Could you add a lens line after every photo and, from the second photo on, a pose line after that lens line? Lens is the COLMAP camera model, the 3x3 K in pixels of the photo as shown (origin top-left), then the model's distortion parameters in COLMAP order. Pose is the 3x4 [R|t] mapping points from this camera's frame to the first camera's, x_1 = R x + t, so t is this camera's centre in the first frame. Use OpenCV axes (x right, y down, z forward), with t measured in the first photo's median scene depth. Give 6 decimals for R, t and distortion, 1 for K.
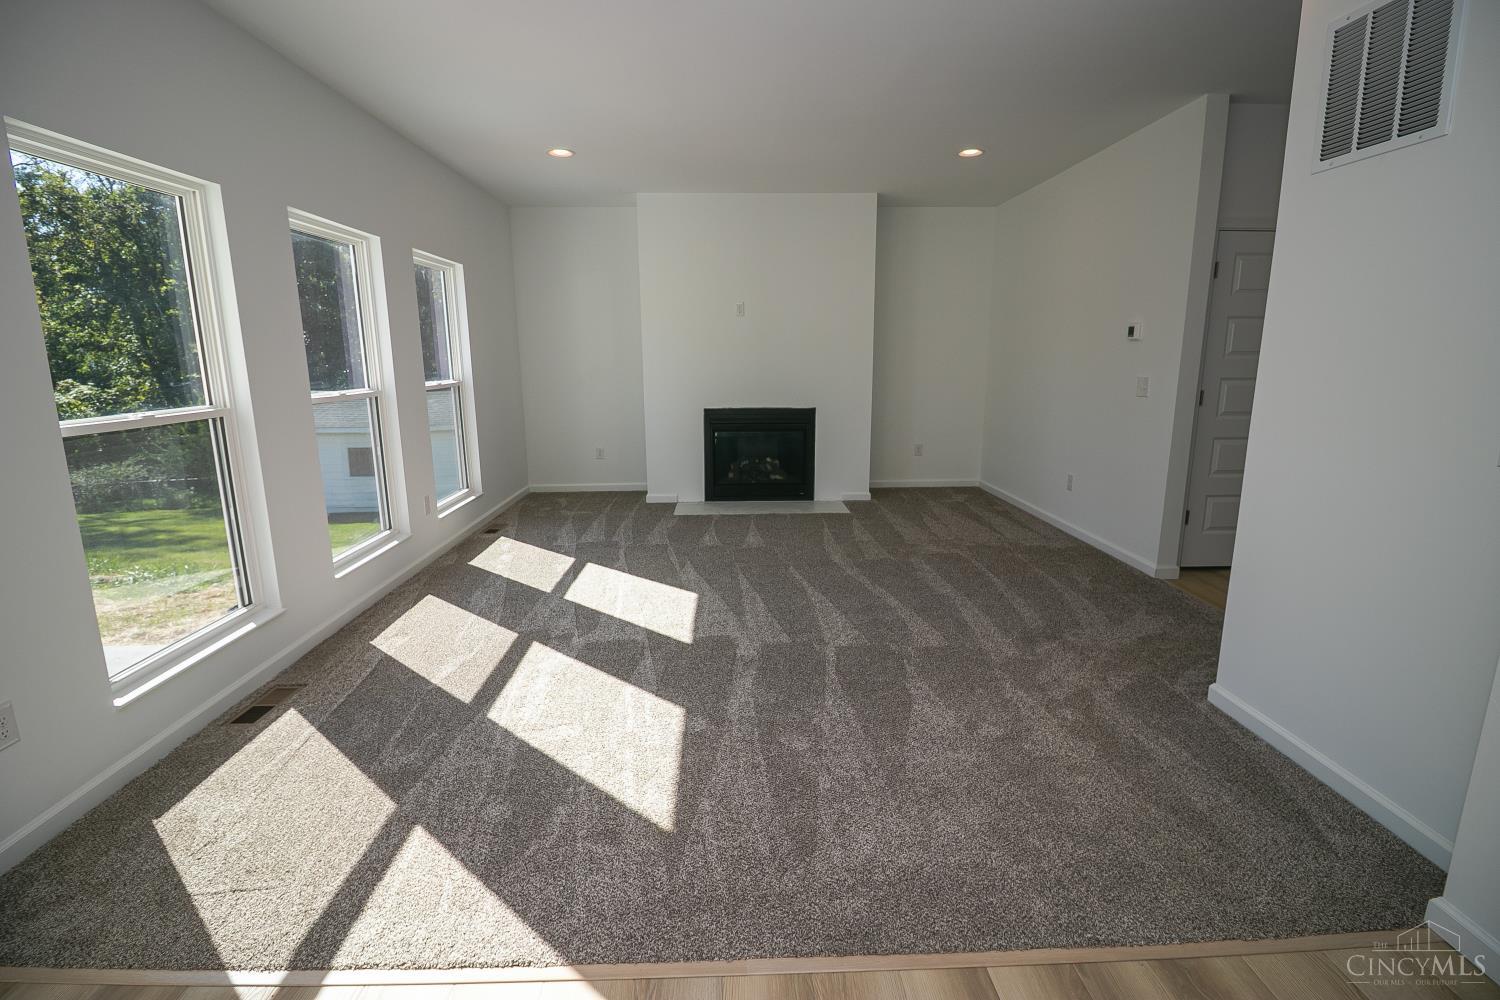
lens RADIAL K [[691.0, 0, 745.3], [0, 691.0, 487.5], [0, 0, 1]] dist [0.001967, -0.013899]
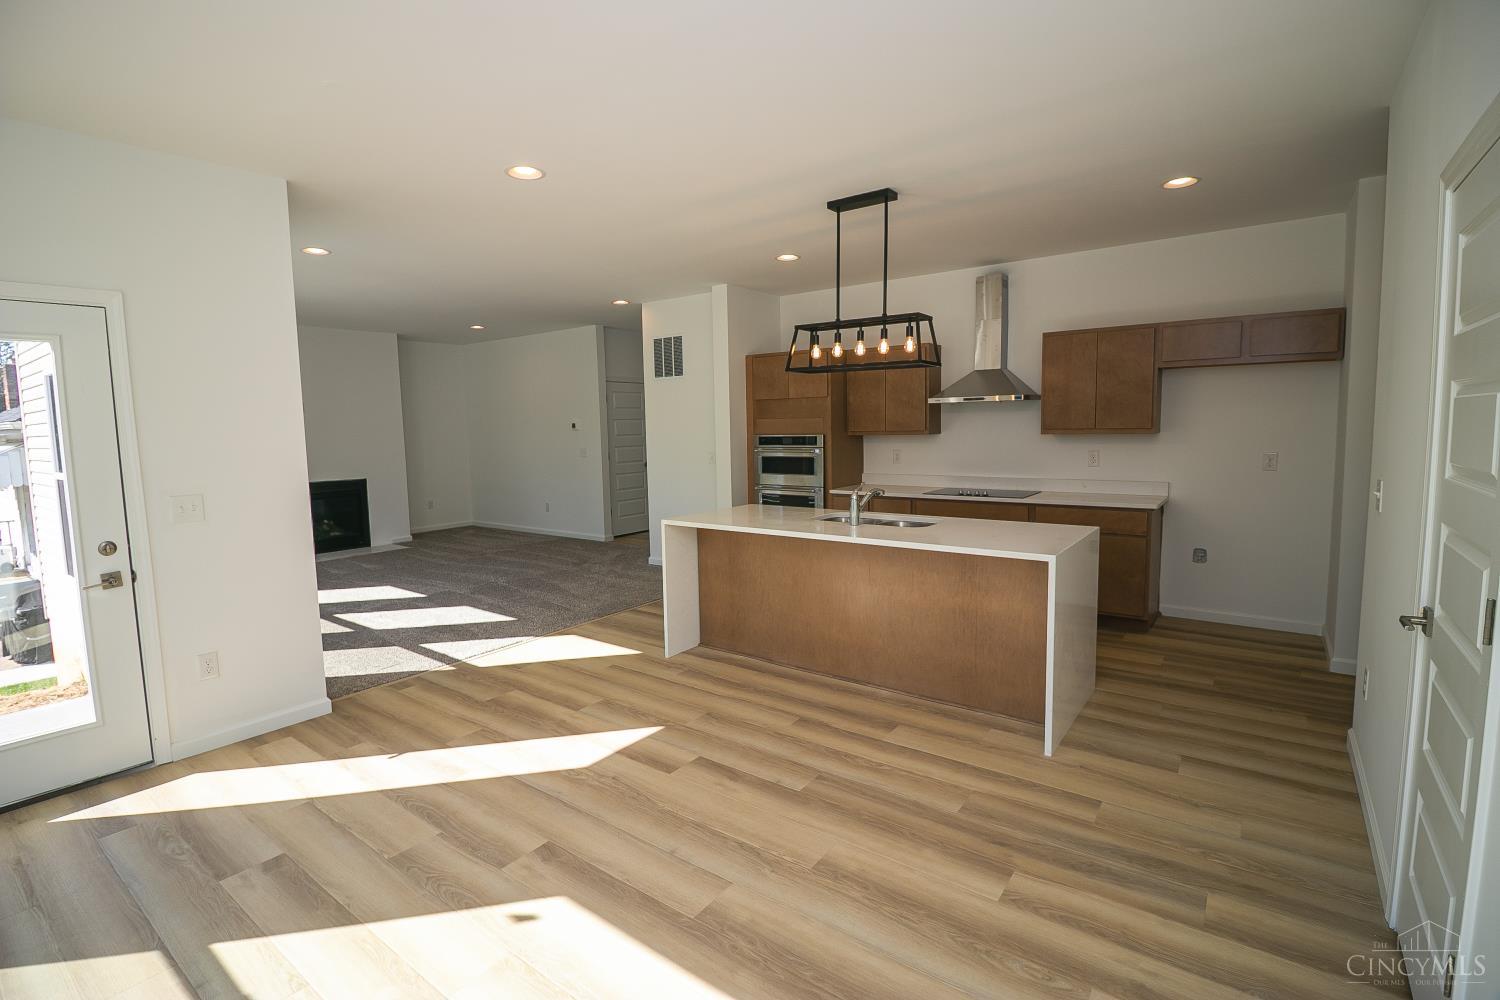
lens RADIAL K [[691.0, 0, 745.3], [0, 691.0, 487.5], [0, 0, 1]] dist [0.001967, -0.013899]
pose [[0.623955, -0.077429, 0.777615, -0.752347], [0.163601, 0.985971, -0.033098, 0.107895], [-0.764143, 0.147870, 0.627869, -0.659186]]
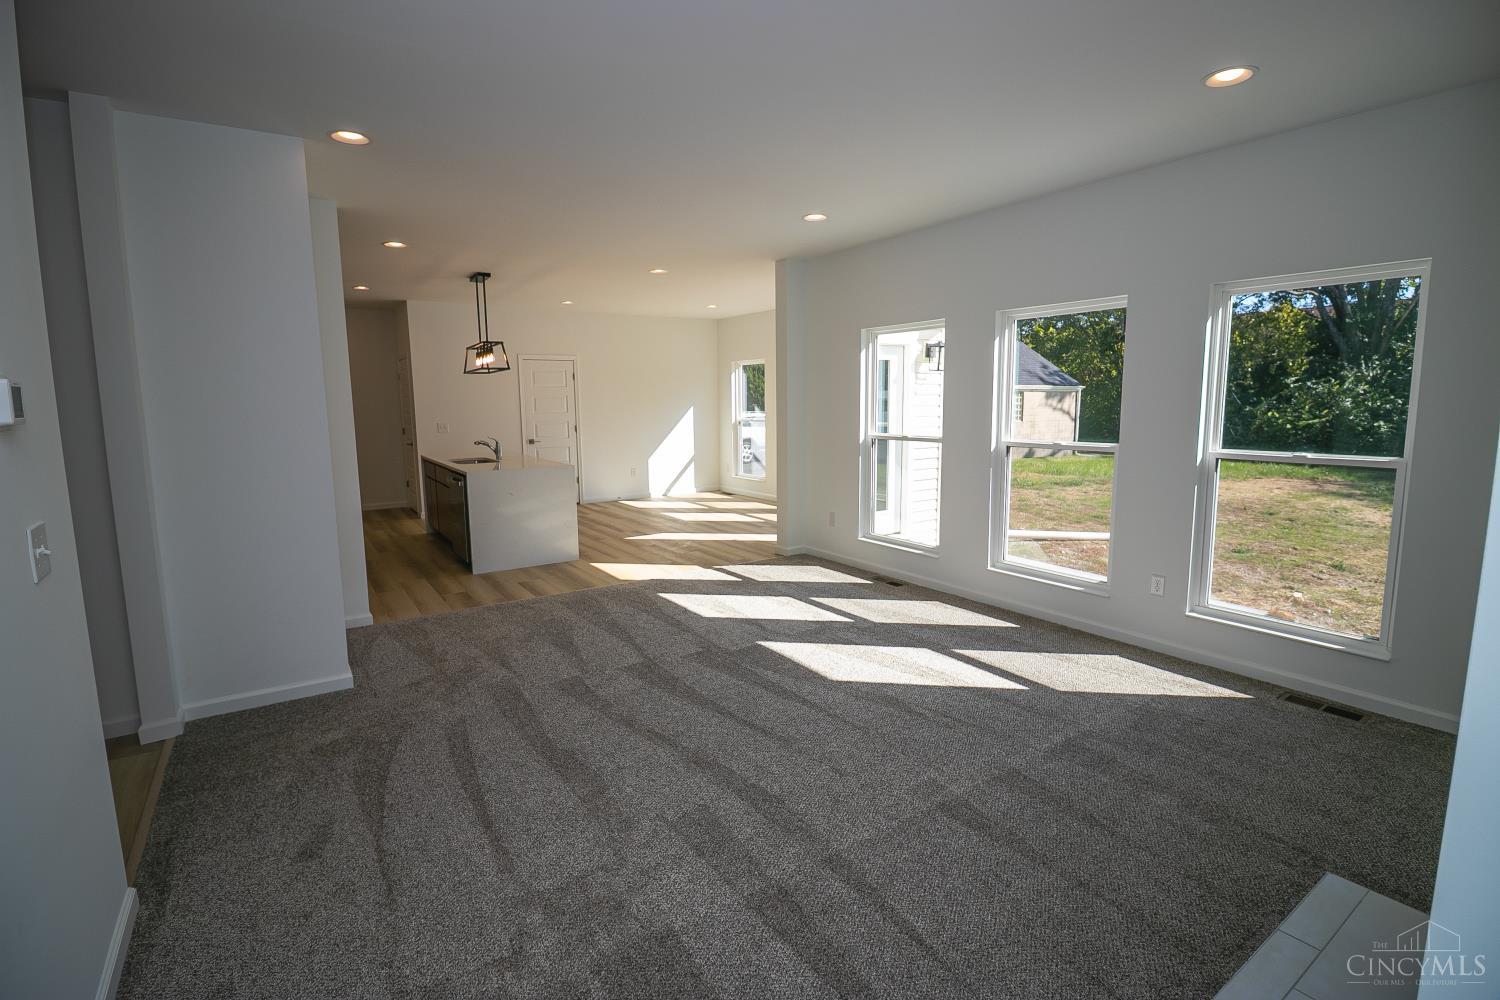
lens RADIAL K [[691.0, 0, 745.3], [0, 691.0, 487.5], [0, 0, 1]] dist [0.001967, -0.013899]
pose [[-0.846385, 0.082558, -0.526133, 0.450996], [-0.085597, 0.953981, 0.287392, -0.319076], [0.525647, 0.288279, -0.800369, 1.508364]]
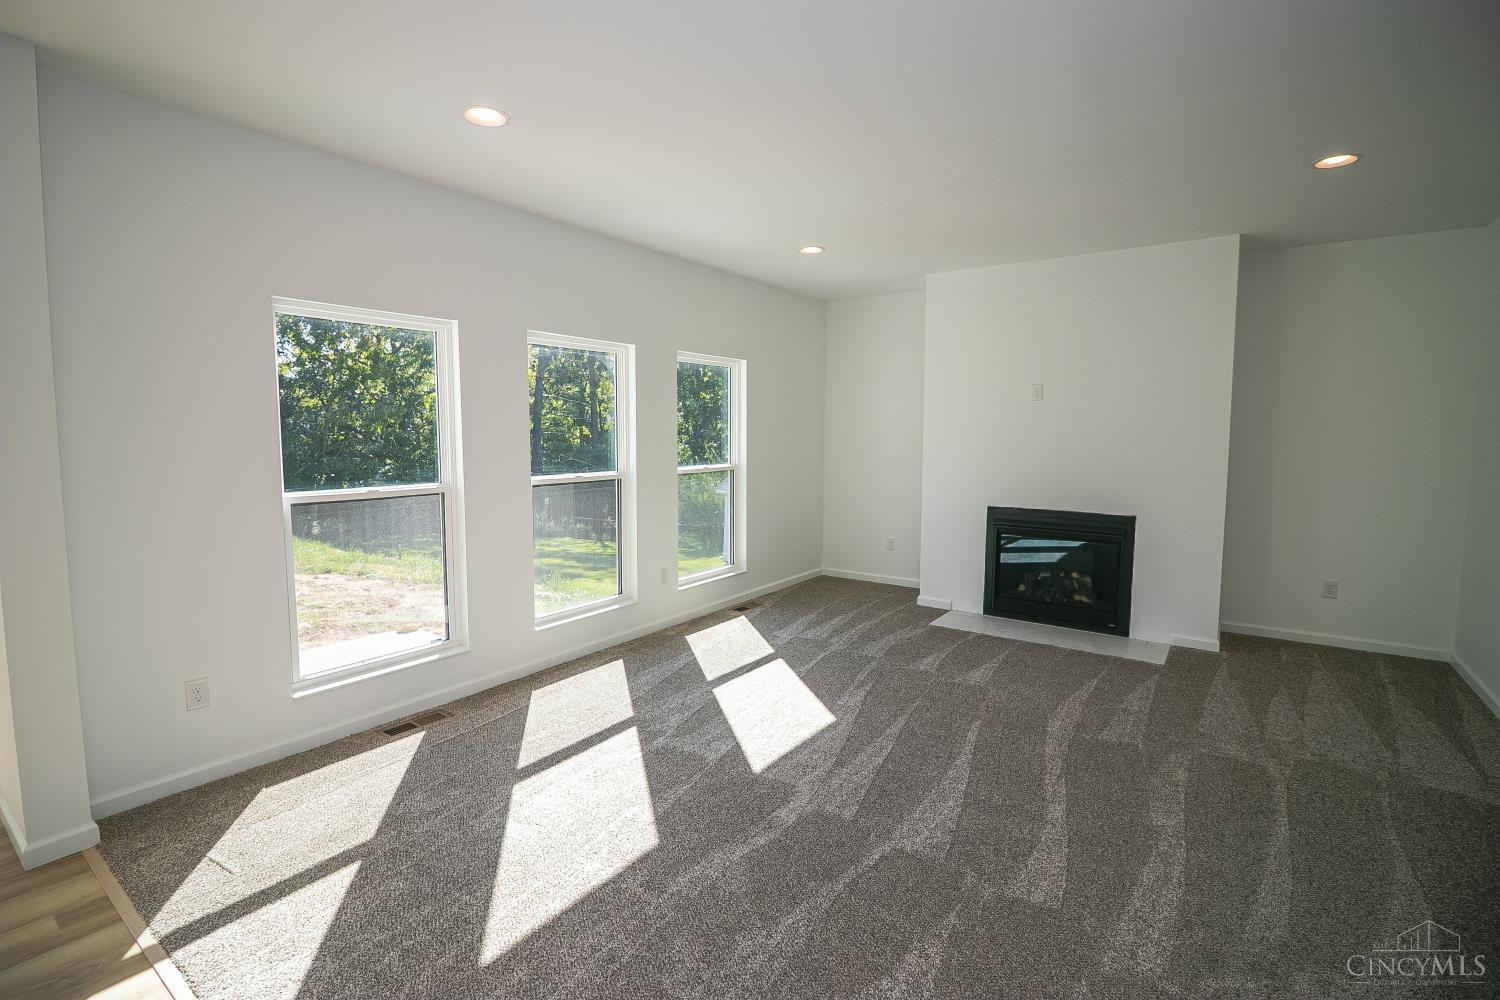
lens RADIAL K [[691.0, 0, 745.3], [0, 691.0, 487.5], [0, 0, 1]] dist [0.001967, -0.013899]
pose [[0.789965, 0.060314, -0.610178, 0.339178], [-0.123257, 0.990457, -0.061672, -0.070679], [0.600635, 0.123928, 0.789860, 0.201459]]
